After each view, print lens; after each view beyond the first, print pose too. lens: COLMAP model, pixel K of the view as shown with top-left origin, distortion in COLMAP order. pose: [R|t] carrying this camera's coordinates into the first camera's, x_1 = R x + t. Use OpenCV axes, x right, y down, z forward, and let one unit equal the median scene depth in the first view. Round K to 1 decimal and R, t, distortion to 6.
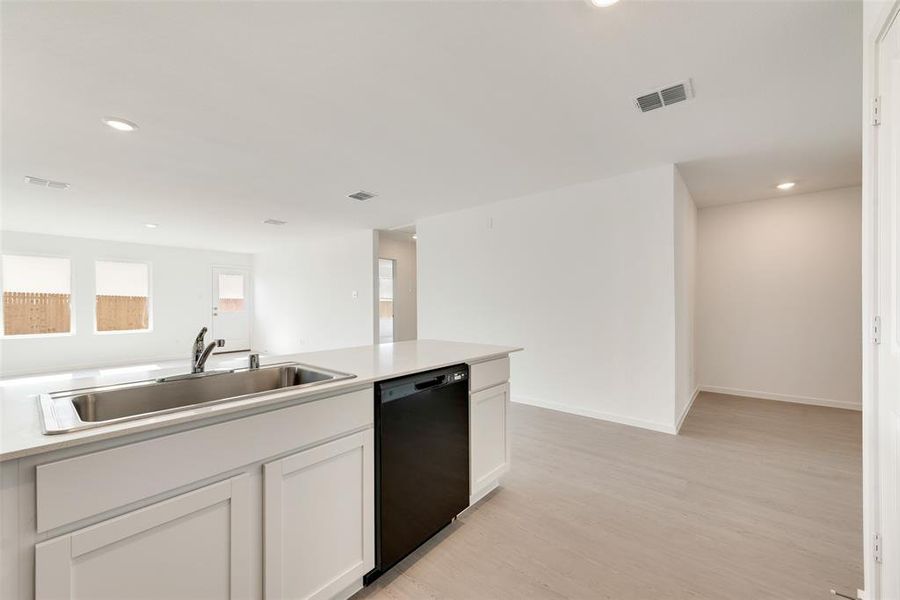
lens RADIAL K [[362.7, 0, 452.1], [0, 362.7, 302.7], [0, 0, 1]] dist [0.003523, -0.000422]
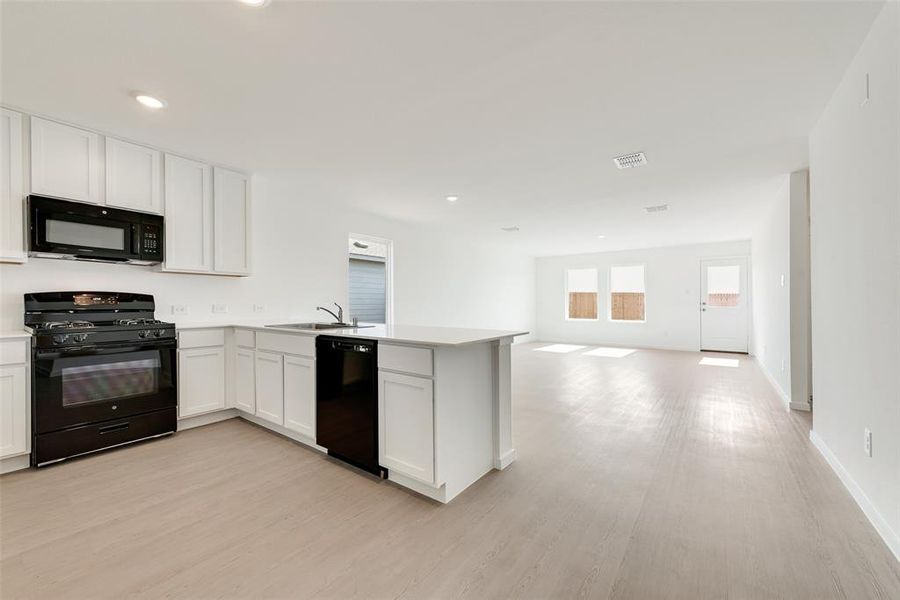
lens RADIAL K [[362.7, 0, 446.5], [0, 362.7, 301.0], [0, 0, 1]] dist [0.003523, -0.000422]
pose [[0.038596, 0.000190, -0.999255, 0.339866], [-0.001556, 0.999999, 0.000130, 0.011648], [0.999254, 0.001549, 0.038596, 0.338206]]
